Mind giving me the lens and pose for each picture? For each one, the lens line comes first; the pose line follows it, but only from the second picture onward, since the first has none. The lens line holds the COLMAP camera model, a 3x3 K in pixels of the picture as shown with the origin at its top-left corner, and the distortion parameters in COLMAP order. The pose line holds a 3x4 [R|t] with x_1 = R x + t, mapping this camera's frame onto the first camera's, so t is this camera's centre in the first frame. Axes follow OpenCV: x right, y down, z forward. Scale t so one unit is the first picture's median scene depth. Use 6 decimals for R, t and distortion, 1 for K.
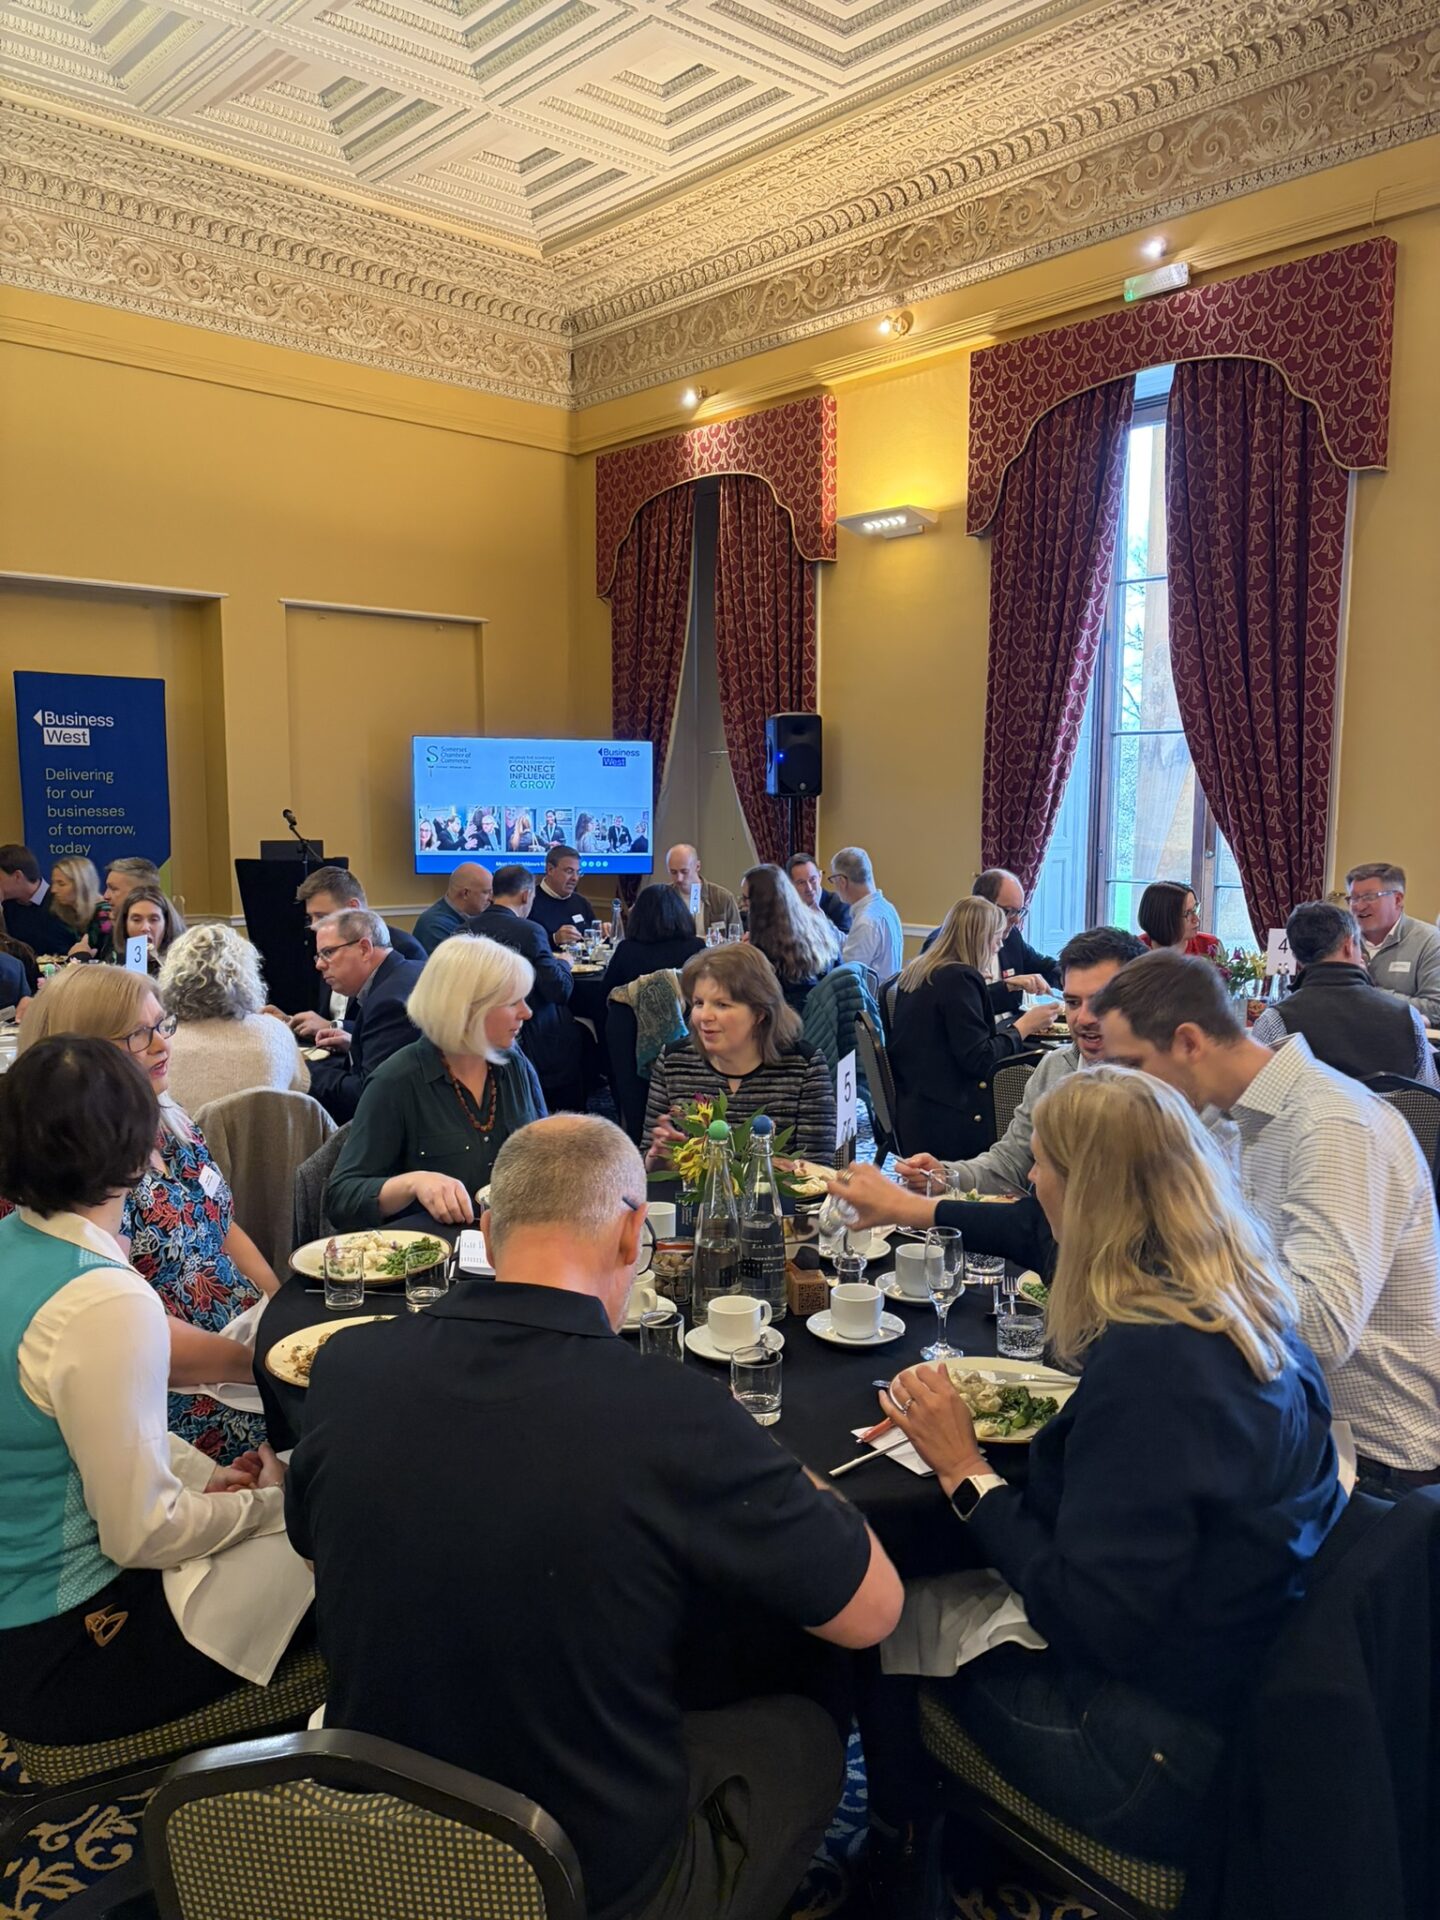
lens RADIAL K [[1473.6, 0, 720.0], [0, 1473.6, 960.0], [0, 0, 1]] dist [0.023311, -0.005651]
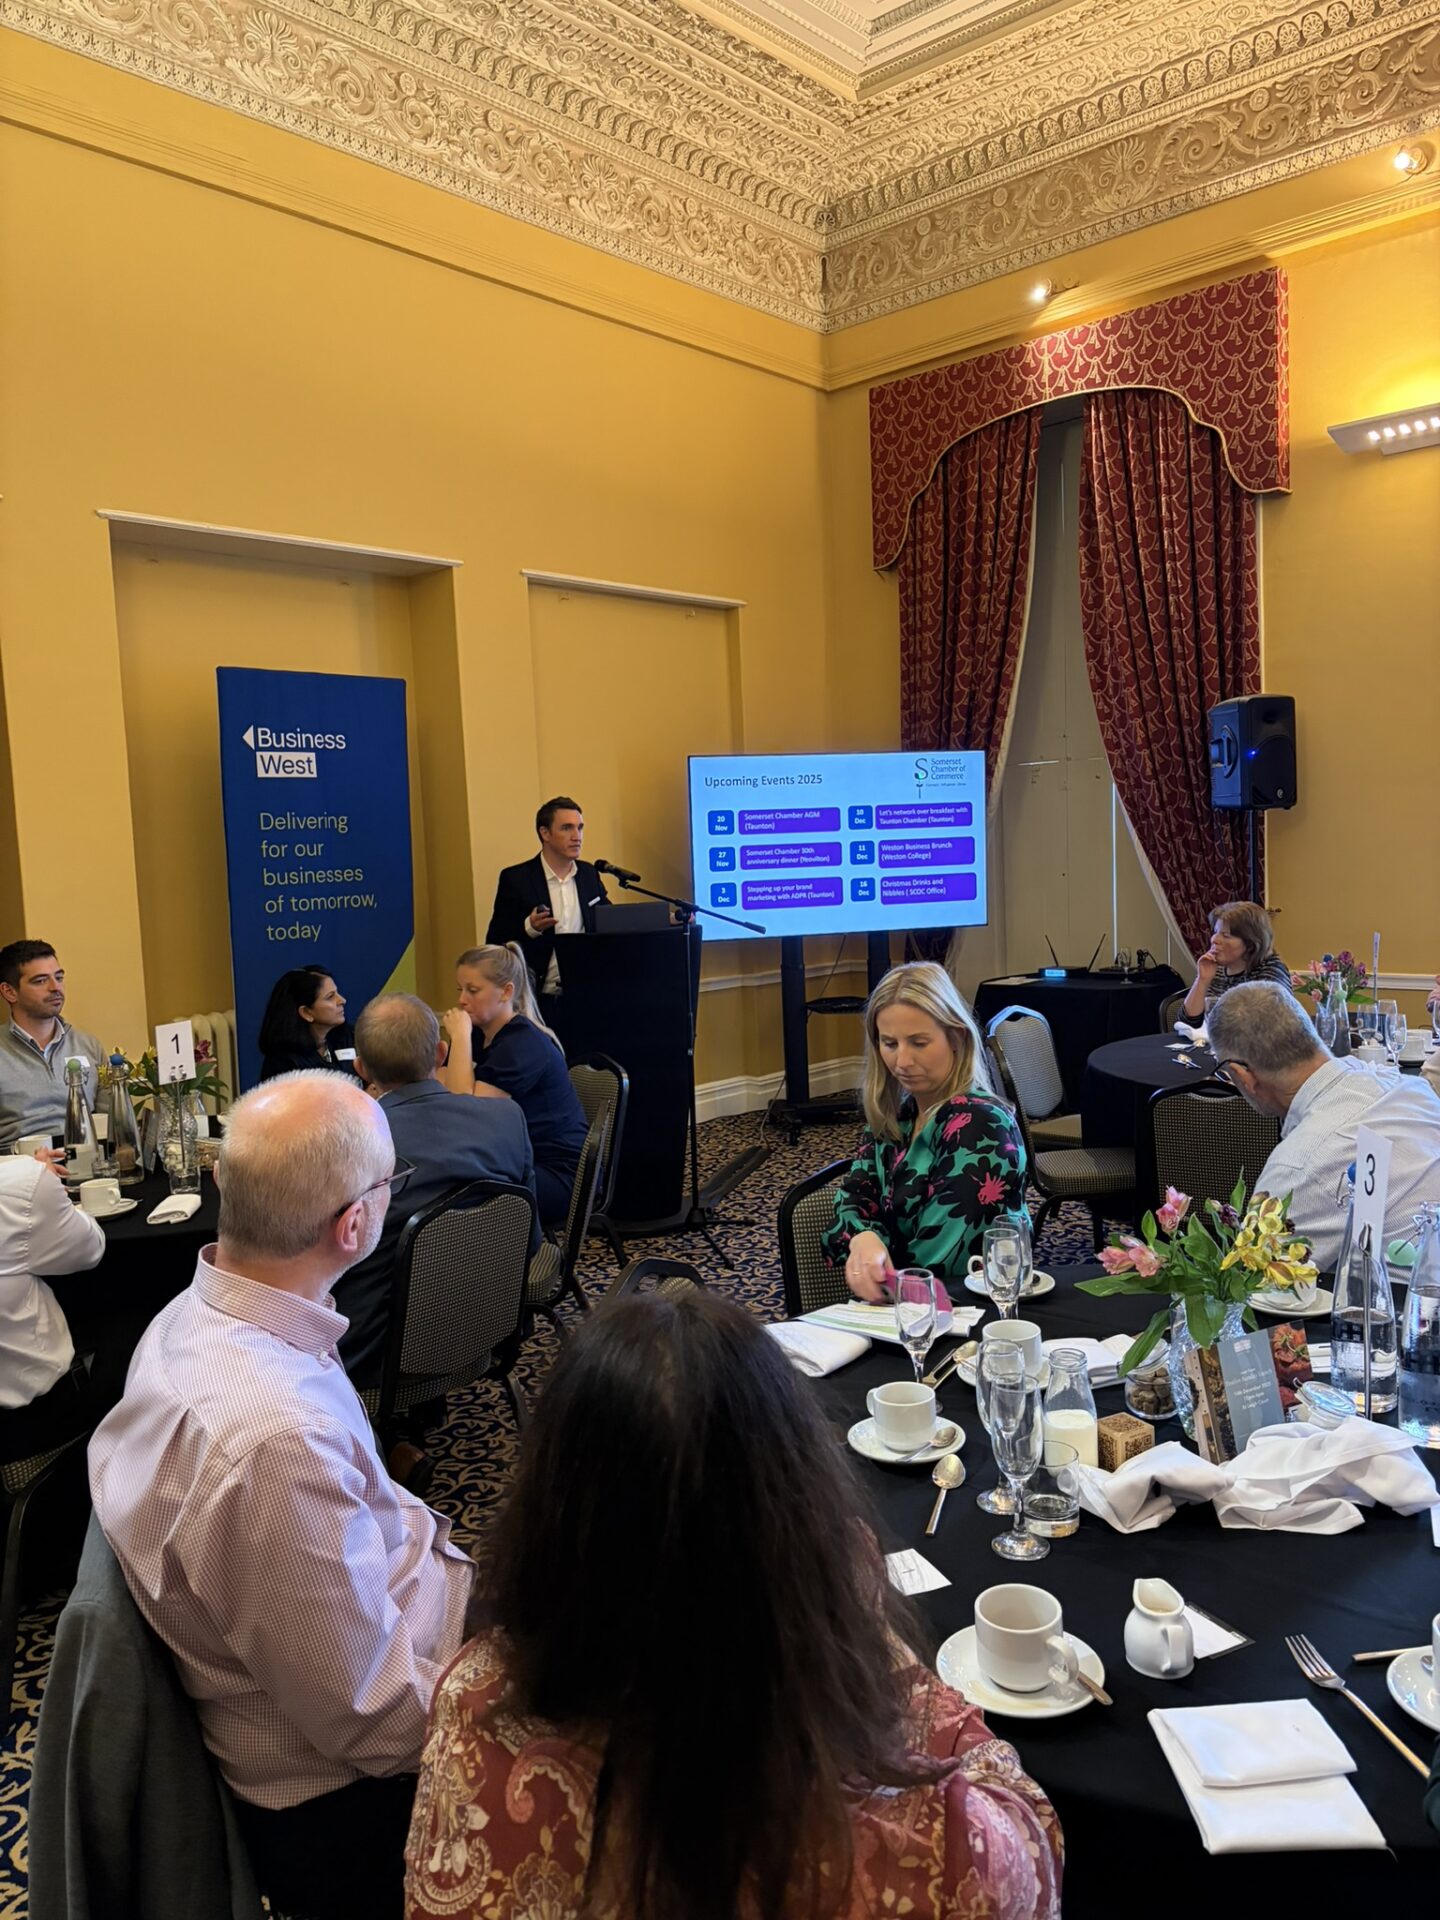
lens RADIAL K [[1446.8, 0, 715.7], [0, 1446.8, 984.0], [0, 0, 1]] dist [0.000369, -0.018063]
pose [[0.994765, -0.053182, 0.087265, -0.276617], [0.054322, 0.998466, -0.010741, -0.030774], [-0.086560, 0.015425, 0.996127, 0.297346]]
